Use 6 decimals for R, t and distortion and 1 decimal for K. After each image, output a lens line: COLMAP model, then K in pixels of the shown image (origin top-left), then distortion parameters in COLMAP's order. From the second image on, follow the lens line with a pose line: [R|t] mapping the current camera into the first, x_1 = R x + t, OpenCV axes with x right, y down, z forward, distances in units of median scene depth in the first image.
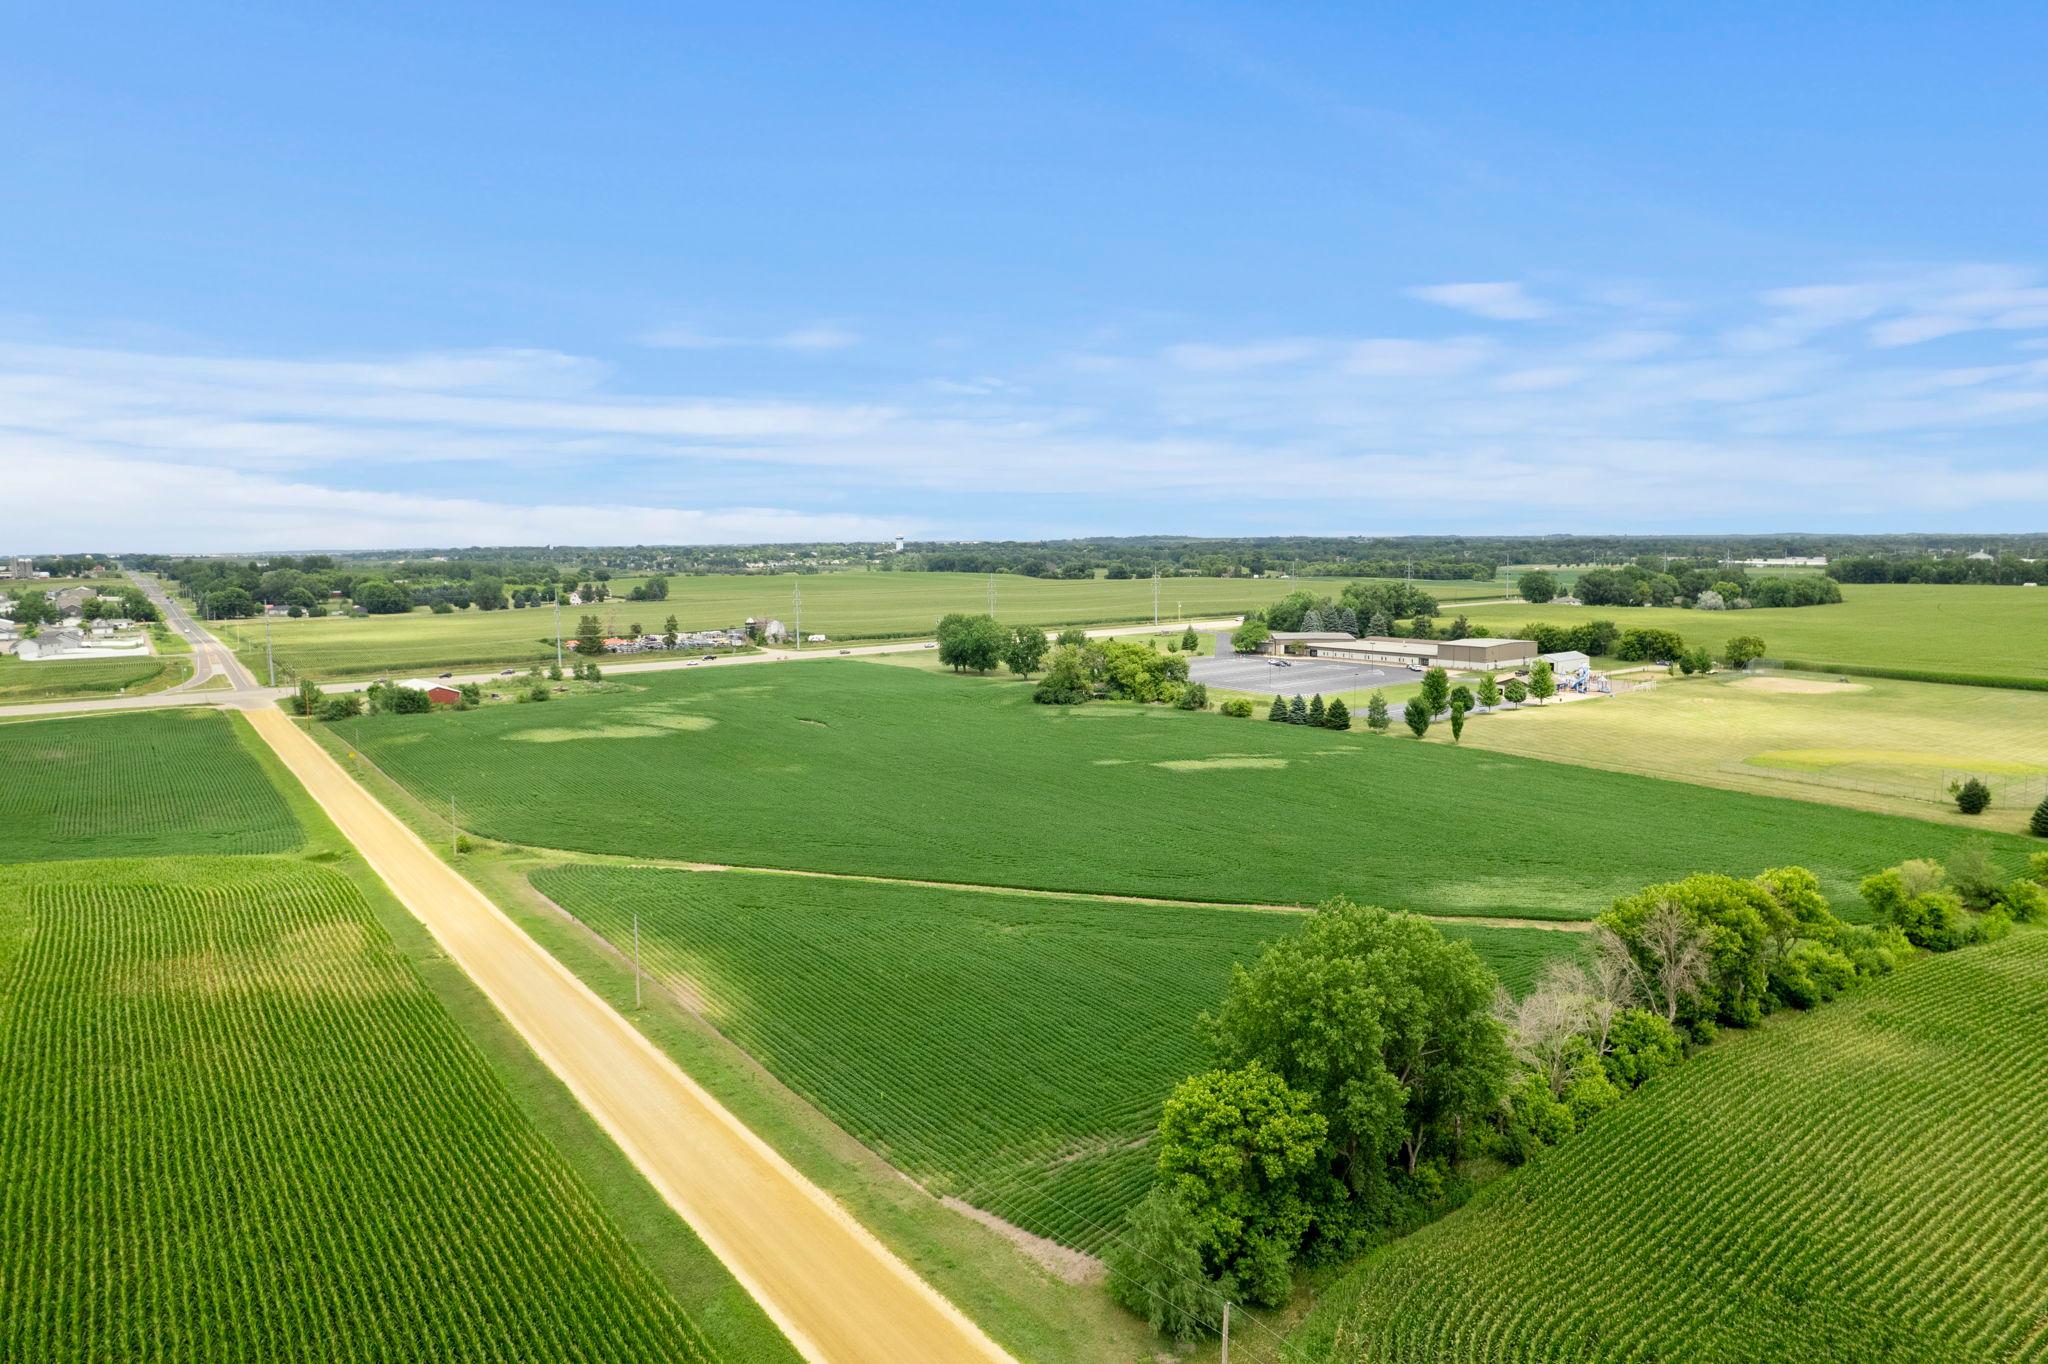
lens RADIAL K [[1314.8, 0, 1013.9], [0, 1314.8, 681.3], [0, 0, 1]] dist [-0.081225, 0.074828]
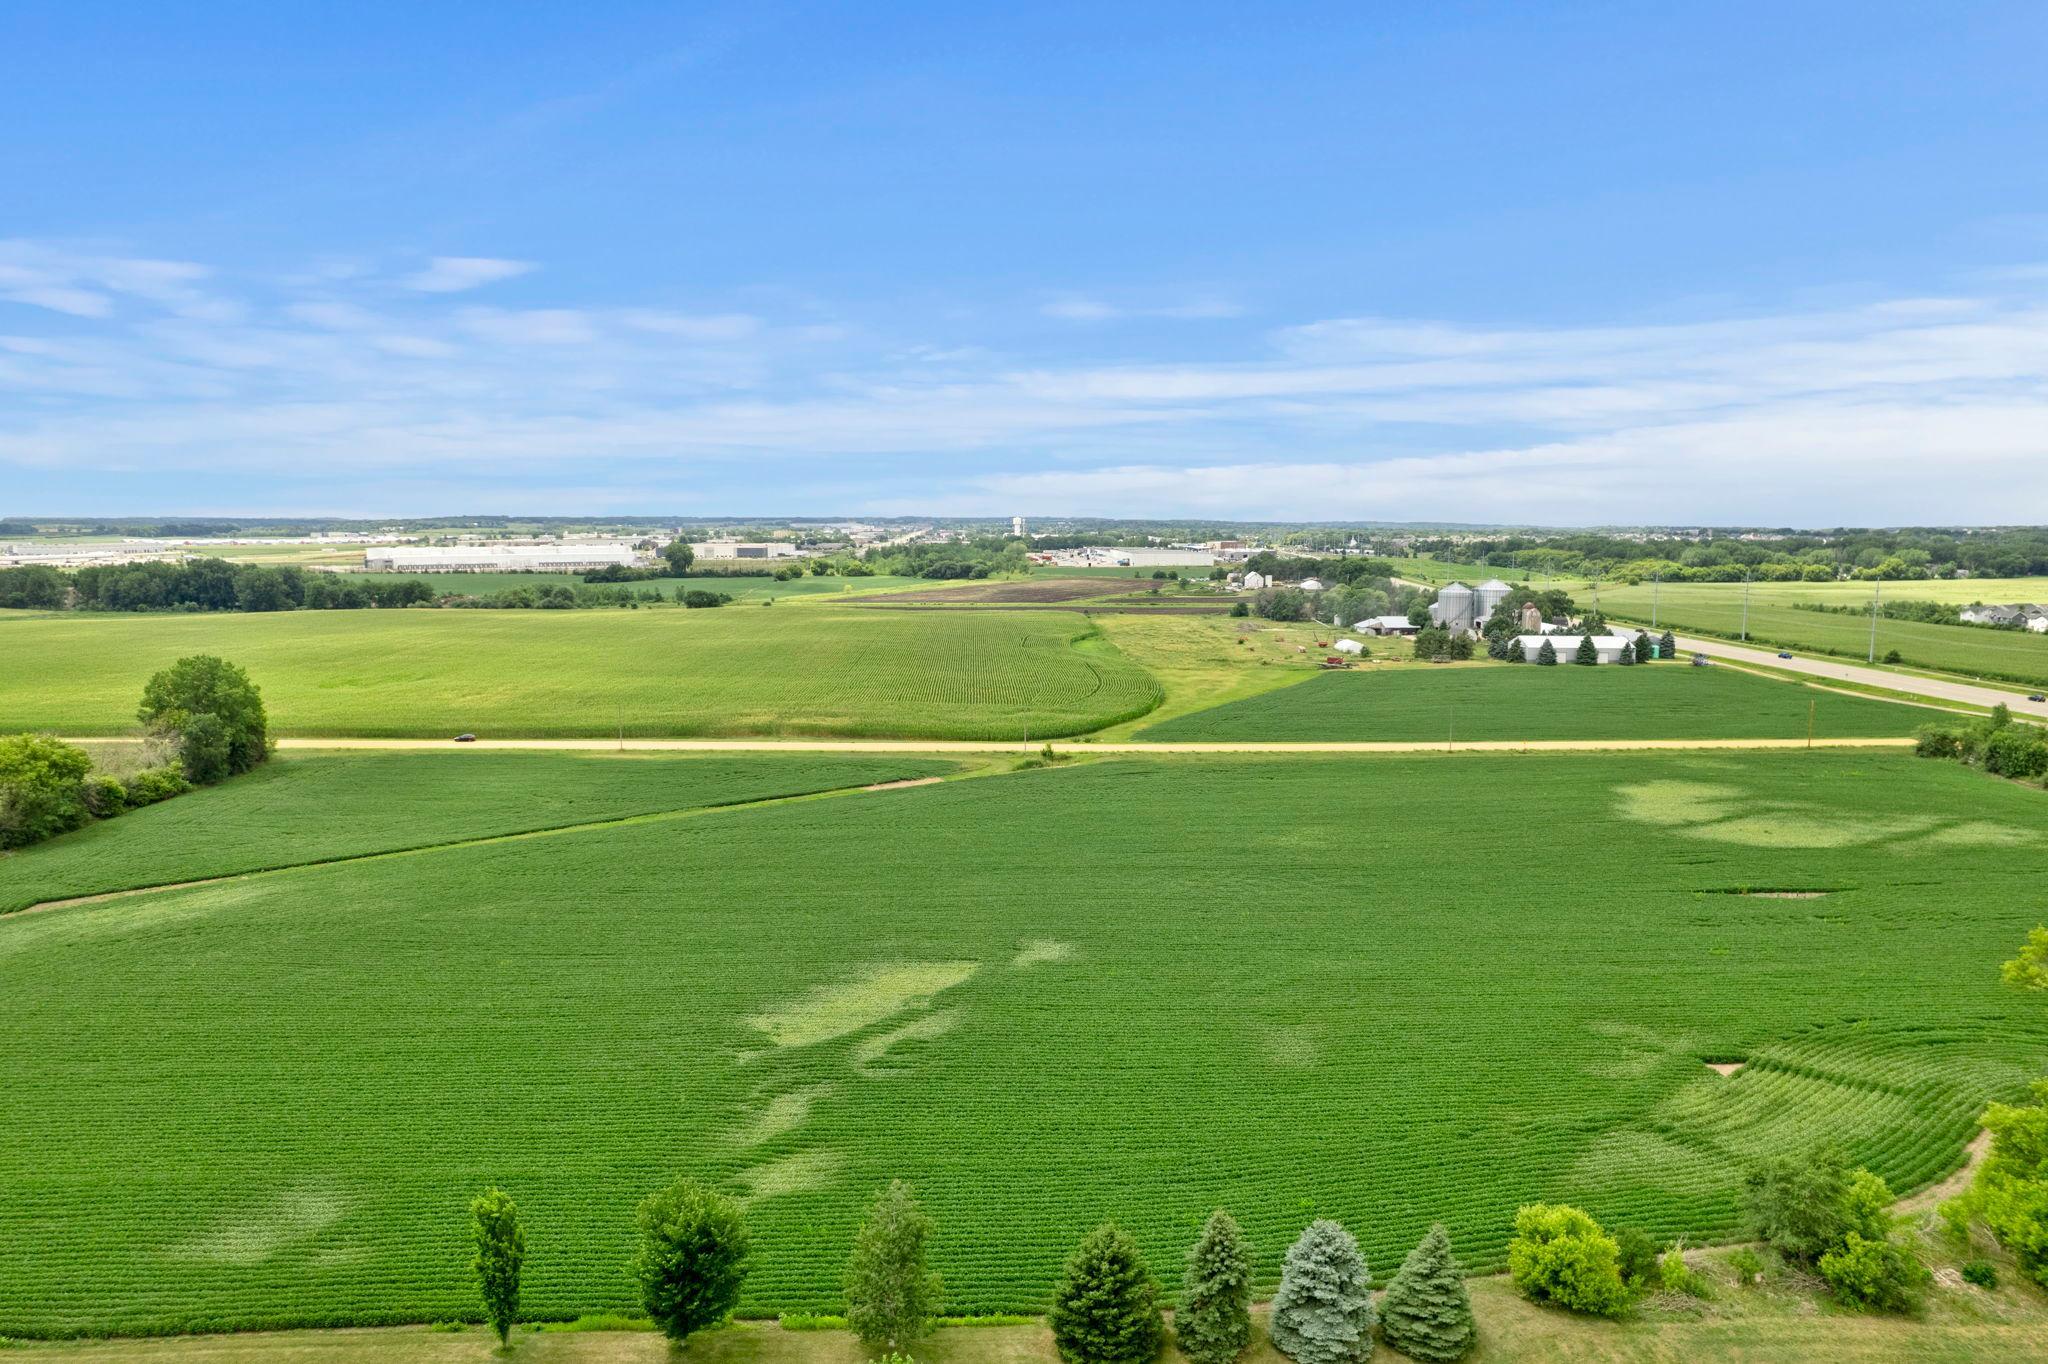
lens RADIAL K [[1324.2, 0, 1015.7], [0, 1324.2, 685.8], [0, 0, 1]] dist [-0.083358, 0.075694]
pose [[-0.558101, 0.112804, -0.822070, 0.420842], [-0.088984, 0.976867, 0.194456, -0.120038], [0.824988, 0.181677, -0.535153, 1.053542]]
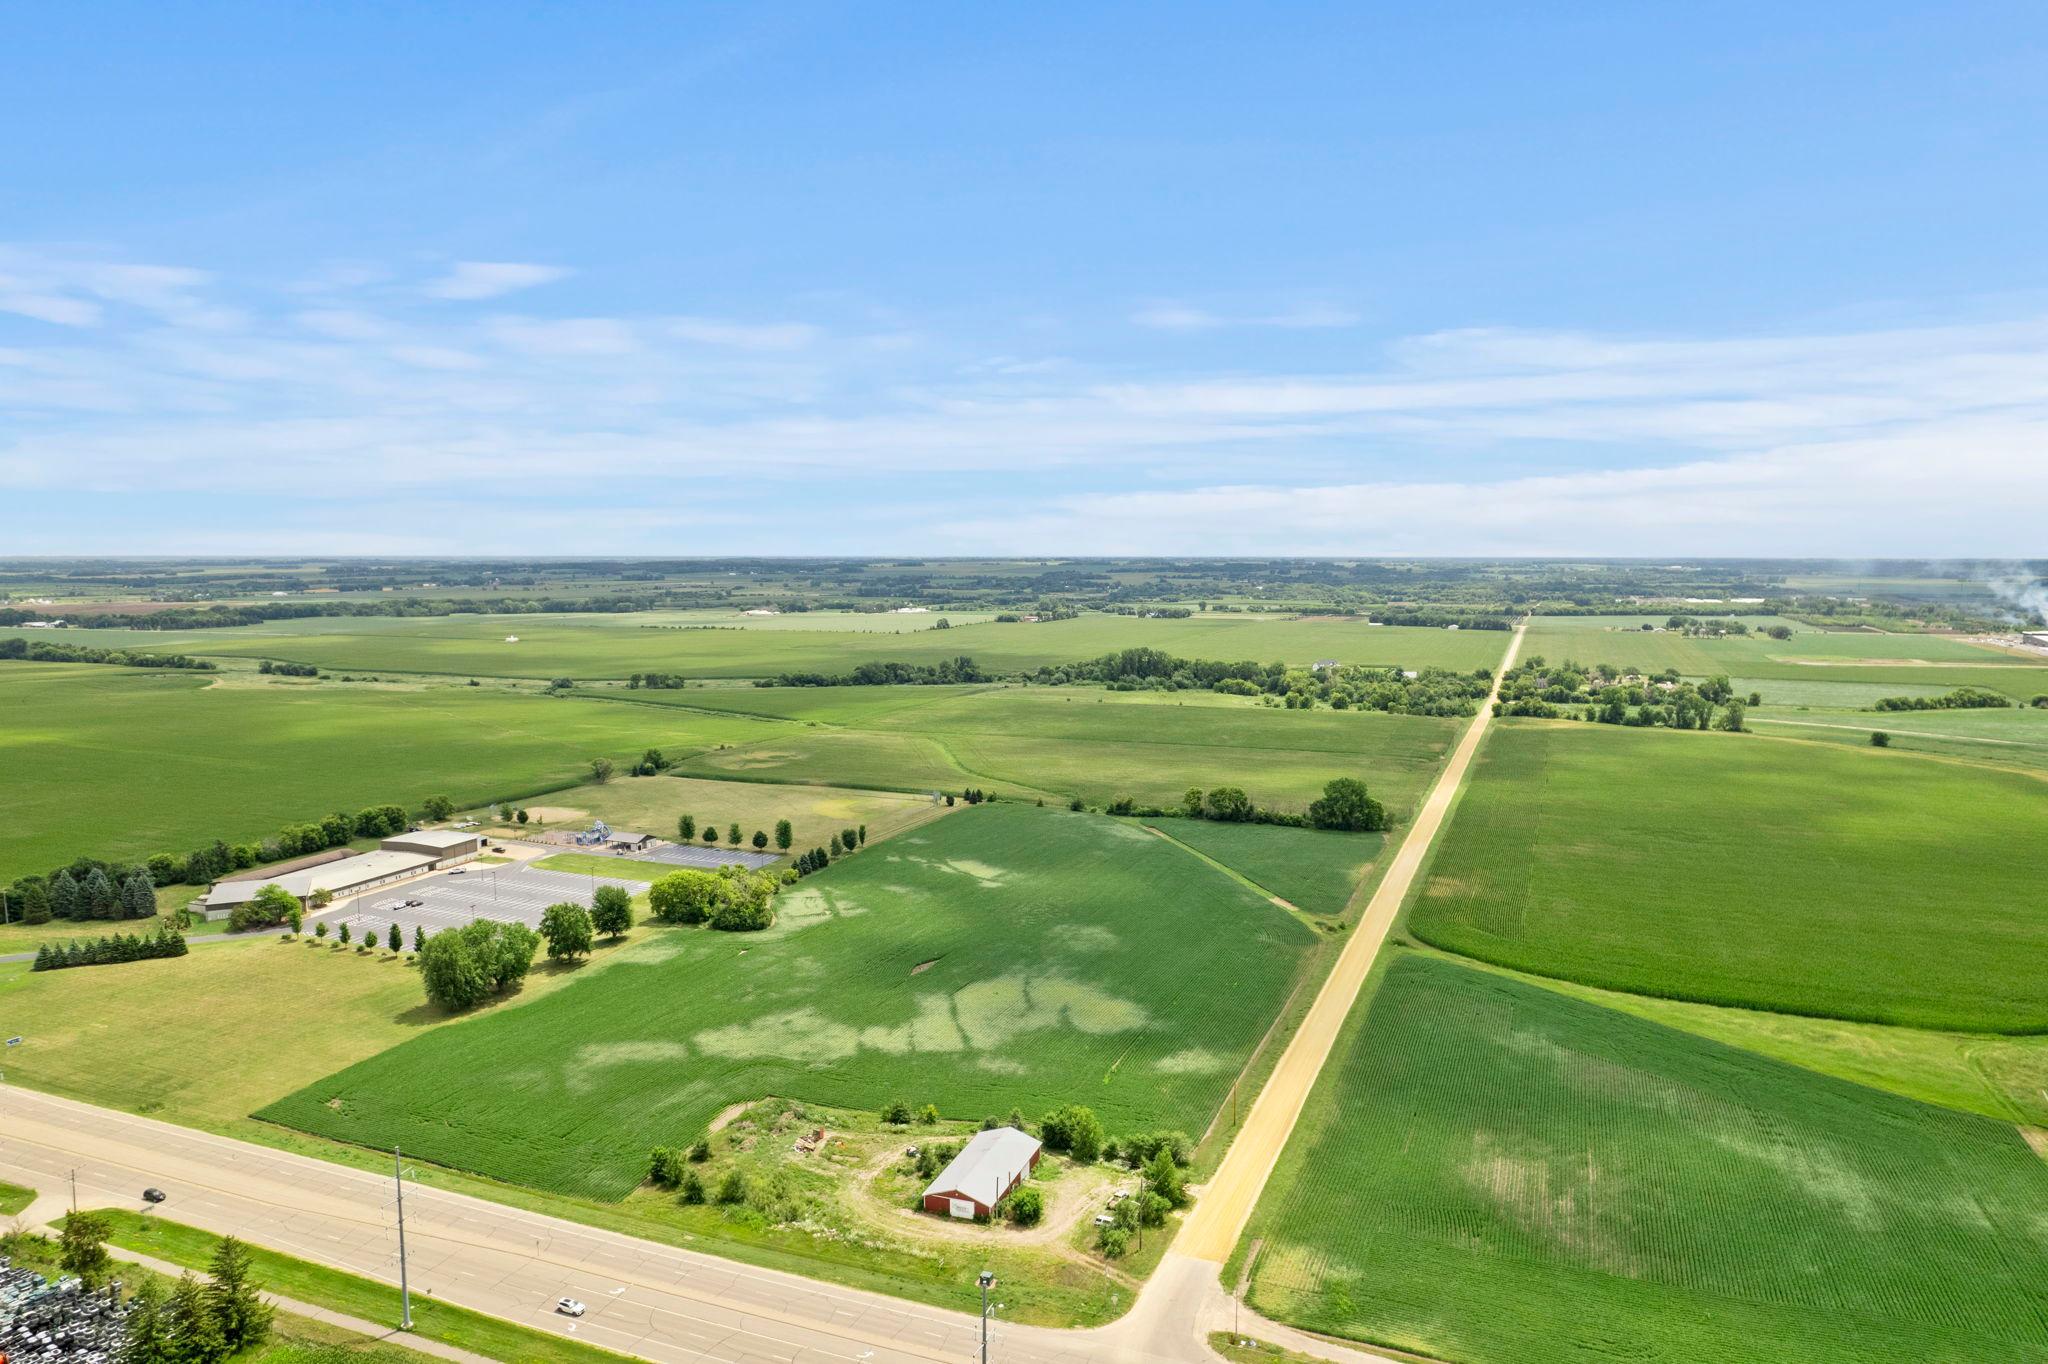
lens RADIAL K [[1351.6, 0, 1015.2], [0, 1351.6, 683.2], [0, 0, 1]] dist [-0.082251, 0.074363]
pose [[-0.533368, -0.073047, 0.842723, -1.202700], [0.099139, 0.984000, 0.148039, -0.388294], [-0.840054, 0.162506, -0.517592, 1.560246]]
